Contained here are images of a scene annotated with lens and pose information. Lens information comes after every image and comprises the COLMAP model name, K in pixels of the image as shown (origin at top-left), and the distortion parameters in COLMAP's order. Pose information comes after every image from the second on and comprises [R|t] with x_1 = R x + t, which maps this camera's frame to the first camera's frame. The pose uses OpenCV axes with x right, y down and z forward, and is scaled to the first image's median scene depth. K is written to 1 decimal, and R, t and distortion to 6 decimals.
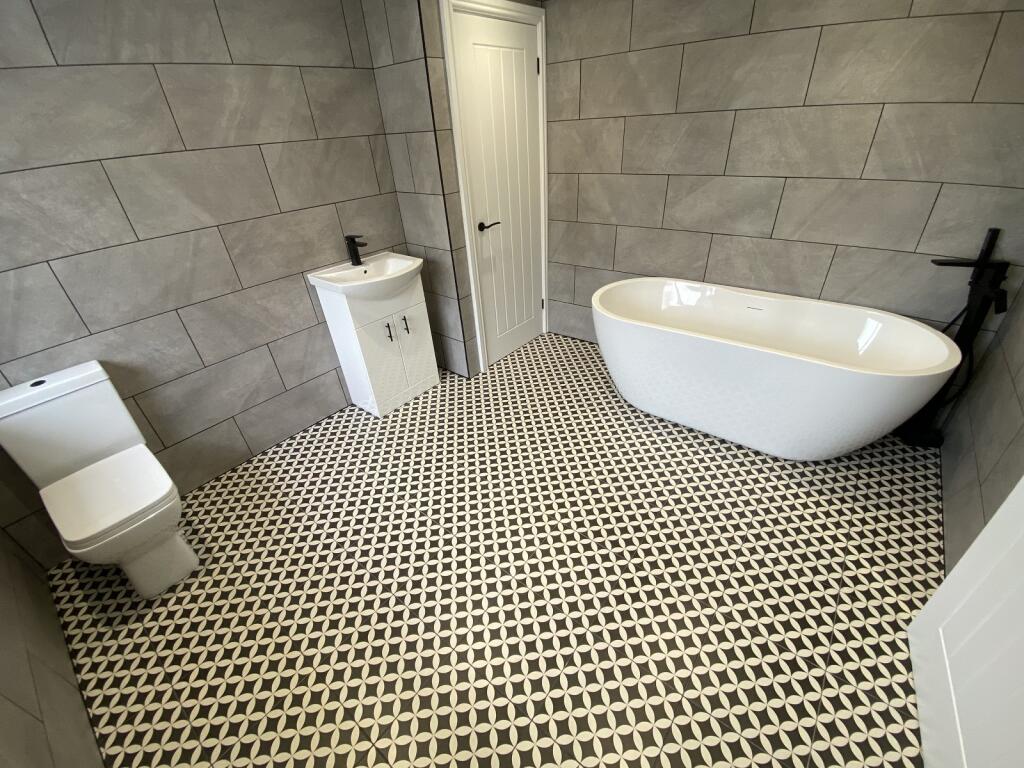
lens RADIAL K [[421.3, 0, 505.8], [0, 421.3, 383.1], [0, 0, 1]] dist [-0.019660, -0.003081]
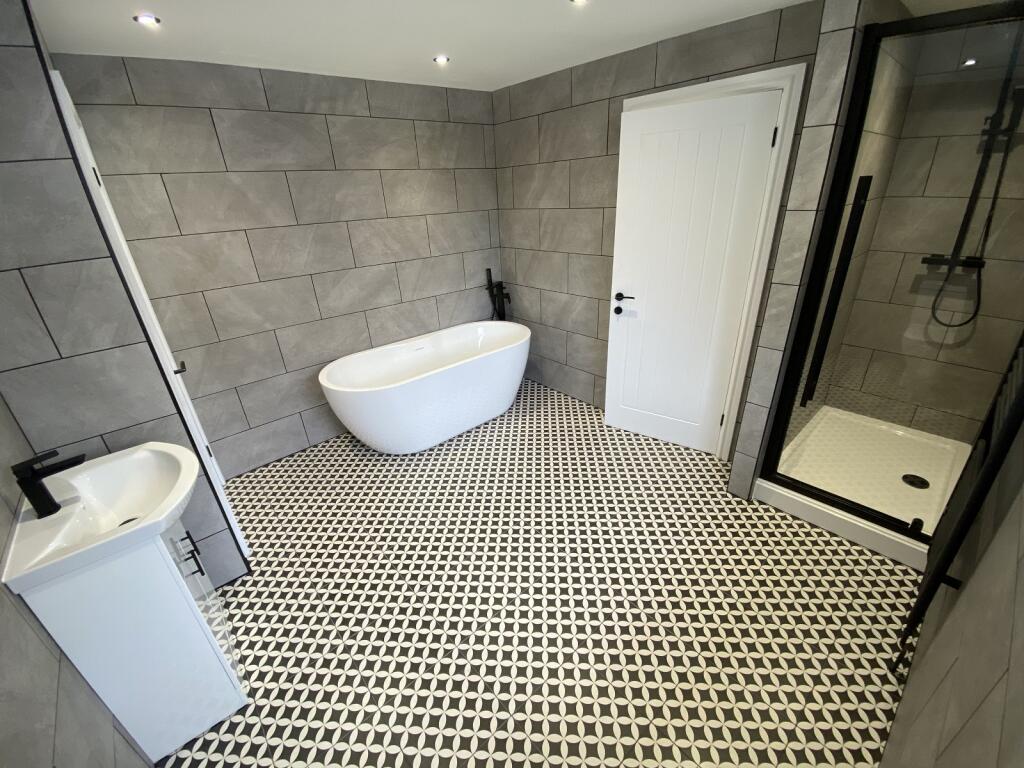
lens RADIAL K [[421.3, 0, 506.8], [0, 421.3, 393.4], [0, 0, 1]] dist [-0.019660, -0.003081]
pose [[0.198114, -0.368506, 0.908270, -0.721997], [0.546530, 0.810752, 0.209730, -0.202958], [-0.813668, 0.454846, 0.362020, 0.331433]]
